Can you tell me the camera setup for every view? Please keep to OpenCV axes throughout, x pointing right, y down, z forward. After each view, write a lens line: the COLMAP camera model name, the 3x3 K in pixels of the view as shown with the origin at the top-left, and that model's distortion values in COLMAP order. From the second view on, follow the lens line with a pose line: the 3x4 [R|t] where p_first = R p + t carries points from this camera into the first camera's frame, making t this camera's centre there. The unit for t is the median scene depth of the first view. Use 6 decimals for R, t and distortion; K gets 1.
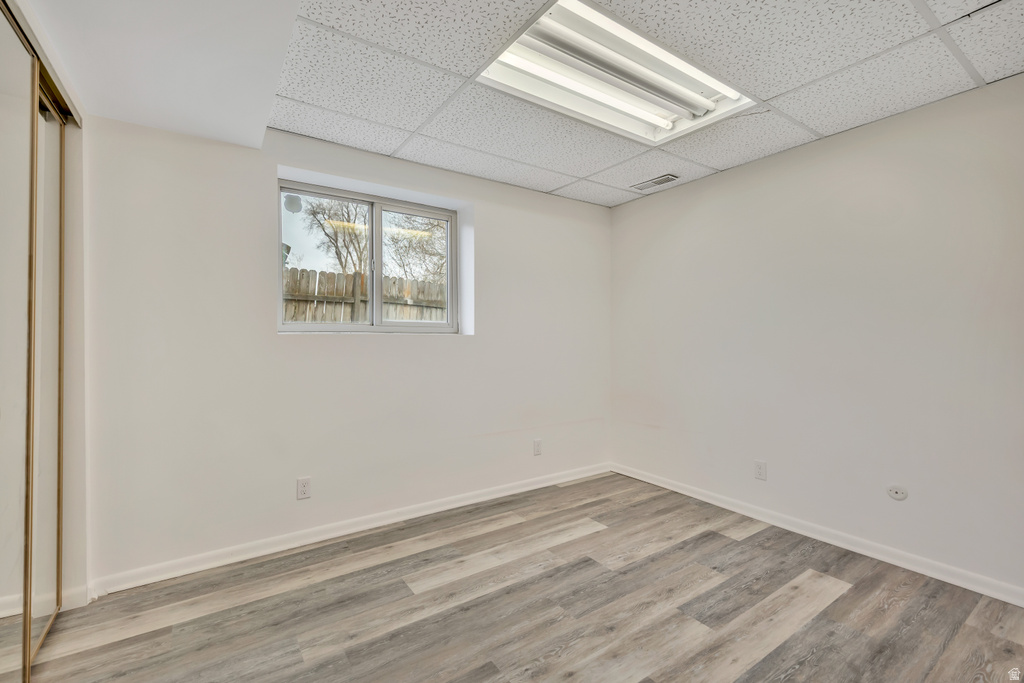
lens RADIAL K [[441.8, 0, 510.8], [0, 441.8, 337.6], [0, 0, 1]] dist [0.002760, 0.000185]
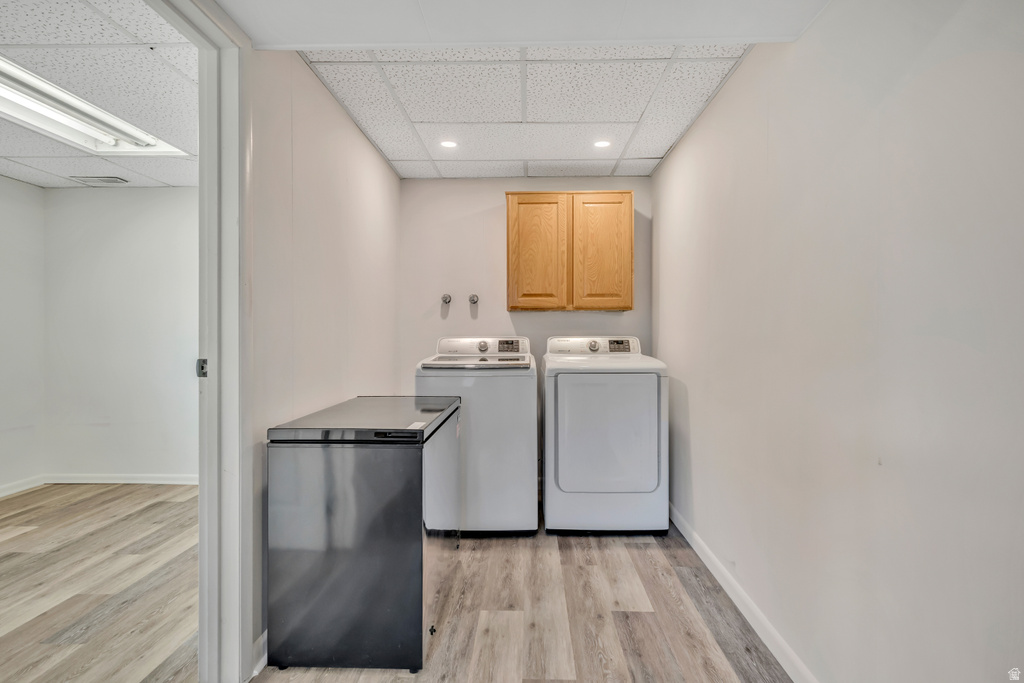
lens RADIAL K [[511.7, 0, 514.3], [0, 511.7, 339.3], [0, 0, 1]] dist [0.001961, 0.000548]
pose [[0.577515, -0.002932, 0.816375, -0.105017], [-0.005743, 0.999954, 0.007654, -0.002150], [-0.816360, -0.009109, 0.577472, -0.545556]]
